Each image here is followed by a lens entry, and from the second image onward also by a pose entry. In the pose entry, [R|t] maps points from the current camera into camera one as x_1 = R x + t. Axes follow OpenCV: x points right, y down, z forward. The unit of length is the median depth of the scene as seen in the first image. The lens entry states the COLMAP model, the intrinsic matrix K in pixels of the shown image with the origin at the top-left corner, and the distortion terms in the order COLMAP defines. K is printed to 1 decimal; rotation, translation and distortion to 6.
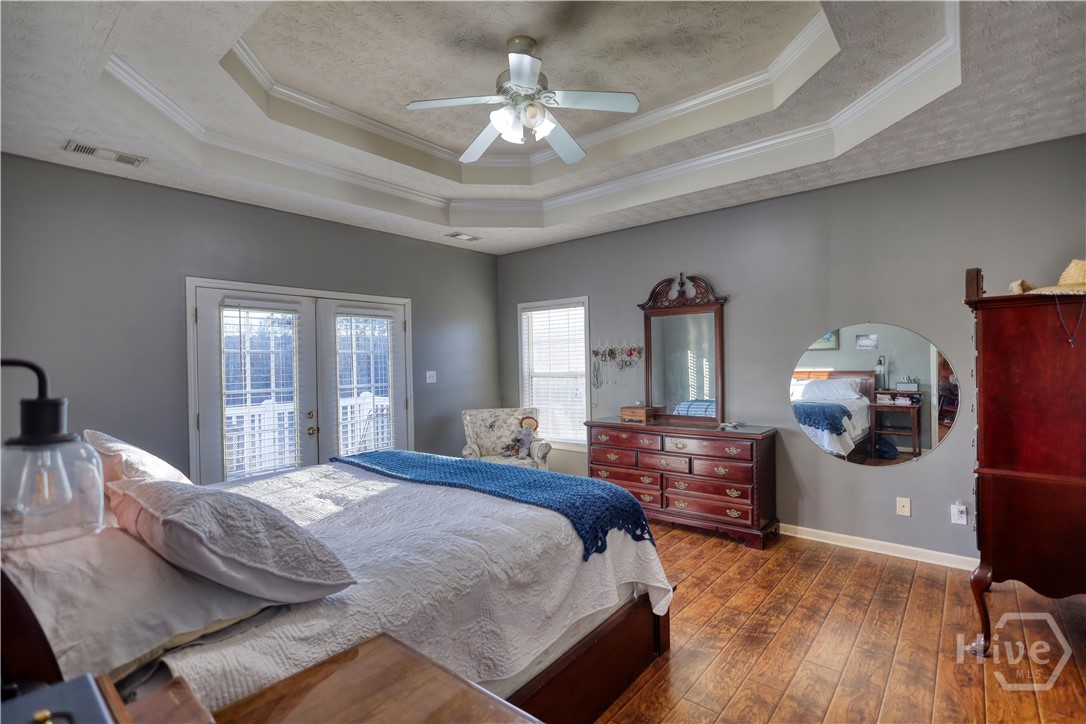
lens RADIAL K [[503.7, 0, 539.7], [0, 503.7, 362.4], [0, 0, 1]] dist [-0.002570, 0.000222]
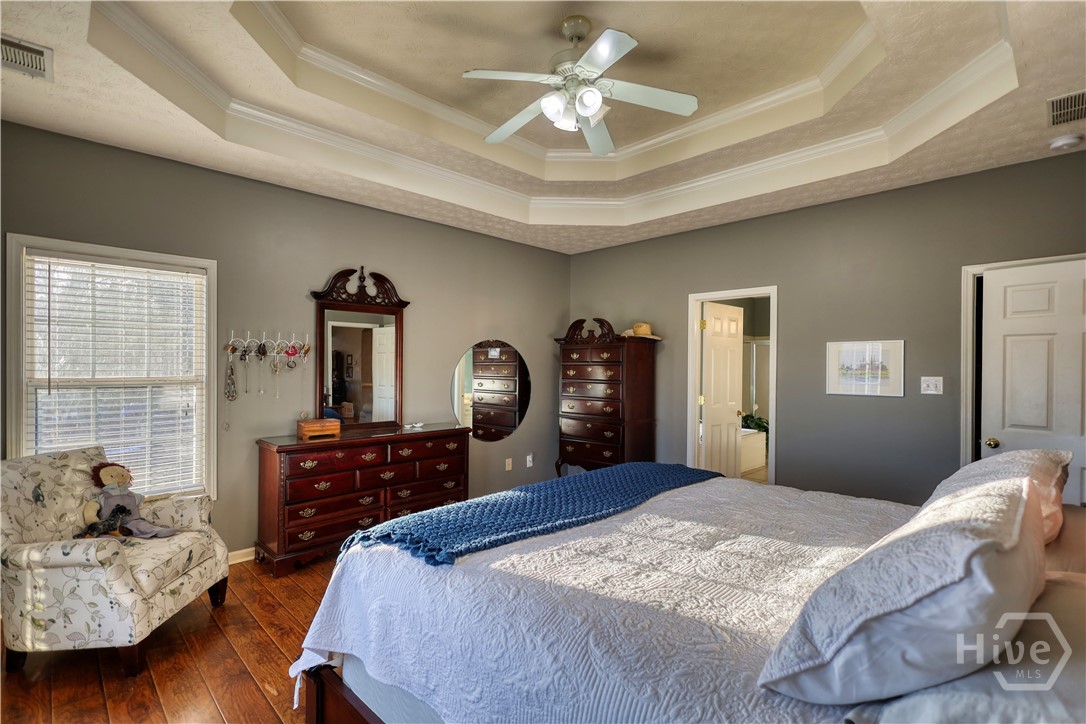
lens RADIAL K [[503.7, 0, 543.0], [0, 503.7, 365.7], [0, 0, 1]] dist [-0.002570, 0.000222]
pose [[0.093388, 0.016713, 0.995490, -0.590673], [-0.010861, 0.999817, -0.015767, 0.012049], [-0.995571, -0.009339, 0.093552, 0.590502]]
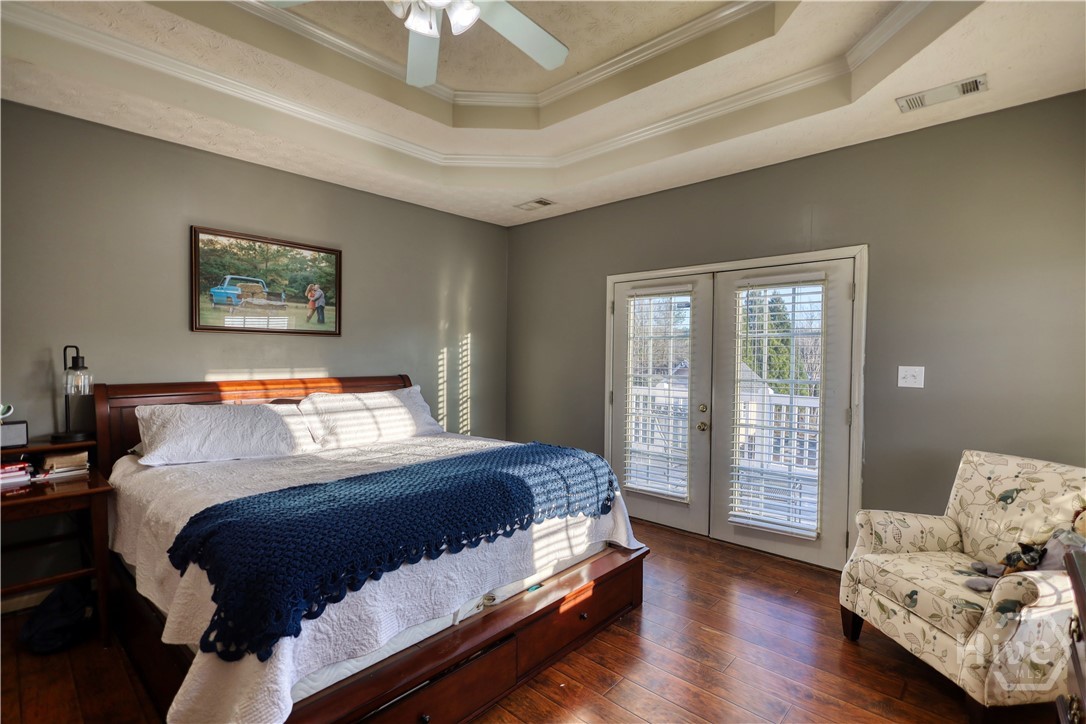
lens RADIAL K [[503.7, 0, 544.9], [0, 503.7, 361.4], [0, 0, 1]] dist [-0.002570, 0.000222]
pose [[-0.035532, 0.034556, -0.998771, 0.410443], [-0.005992, 0.999377, 0.034790, -0.005661], [0.999351, 0.007221, -0.035303, 0.717170]]
